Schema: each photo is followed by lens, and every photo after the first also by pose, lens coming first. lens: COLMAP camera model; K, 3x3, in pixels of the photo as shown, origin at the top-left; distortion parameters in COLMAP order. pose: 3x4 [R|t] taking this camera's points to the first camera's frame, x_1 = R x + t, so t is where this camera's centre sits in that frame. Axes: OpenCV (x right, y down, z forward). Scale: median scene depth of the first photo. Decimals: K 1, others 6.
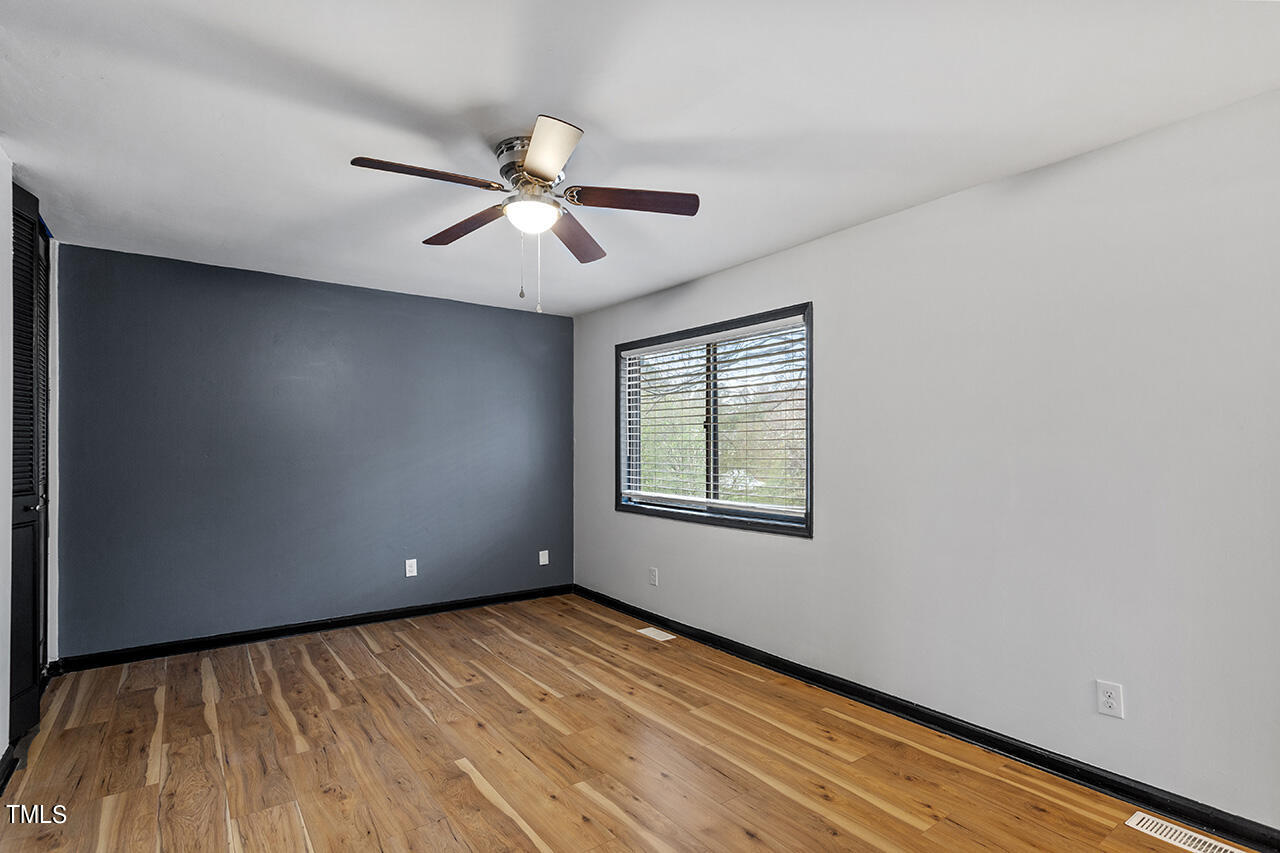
lens RADIAL K [[621.9, 0, 638.8], [0, 621.9, 449.7], [0, 0, 1]] dist [0.001308, 0.000618]
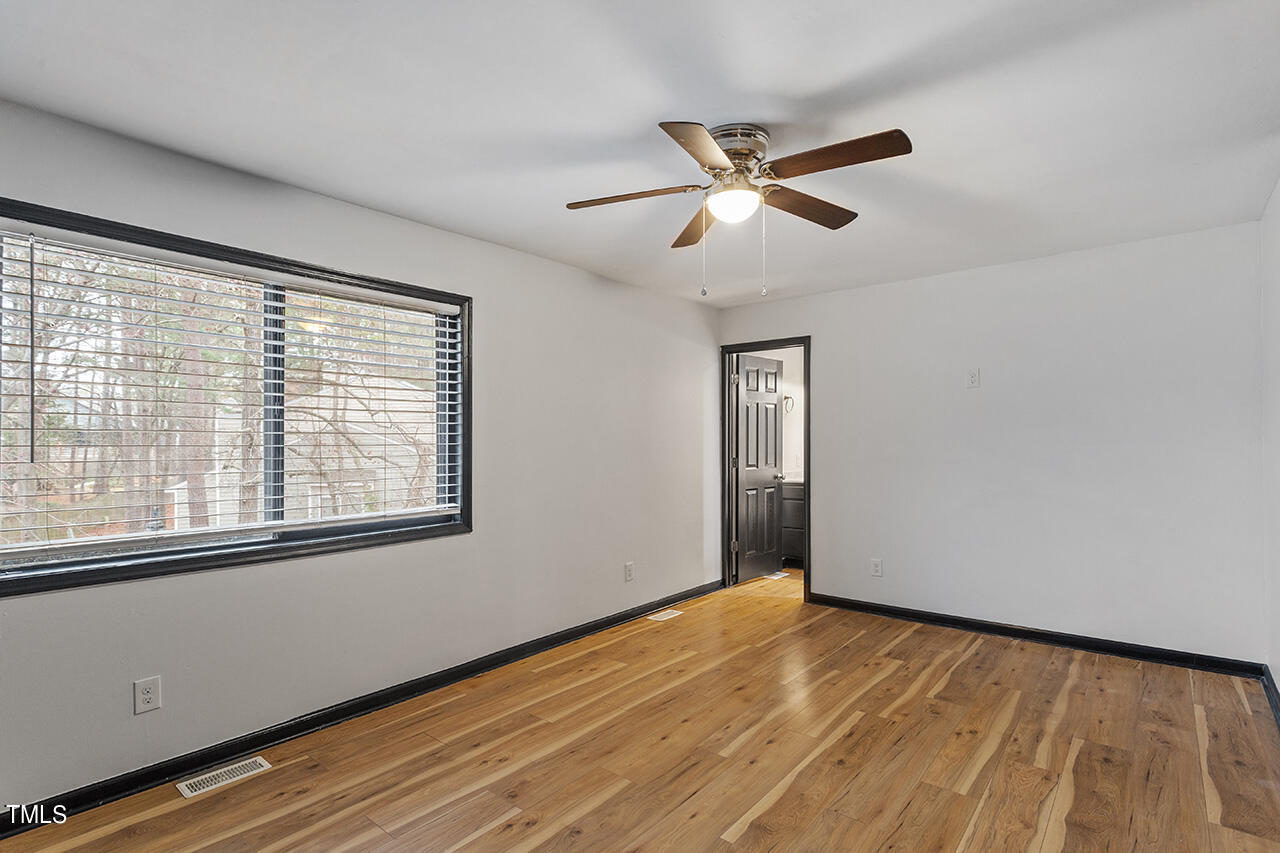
lens RADIAL K [[621.9, 0, 638.8], [0, 621.9, 449.7], [0, 0, 1]] dist [0.001308, 0.000618]
pose [[-0.242608, -0.016765, 0.969979, -0.841725], [-0.000739, 0.999854, 0.017096, -0.013203], [-0.970124, 0.003430, -0.242585, 1.066281]]
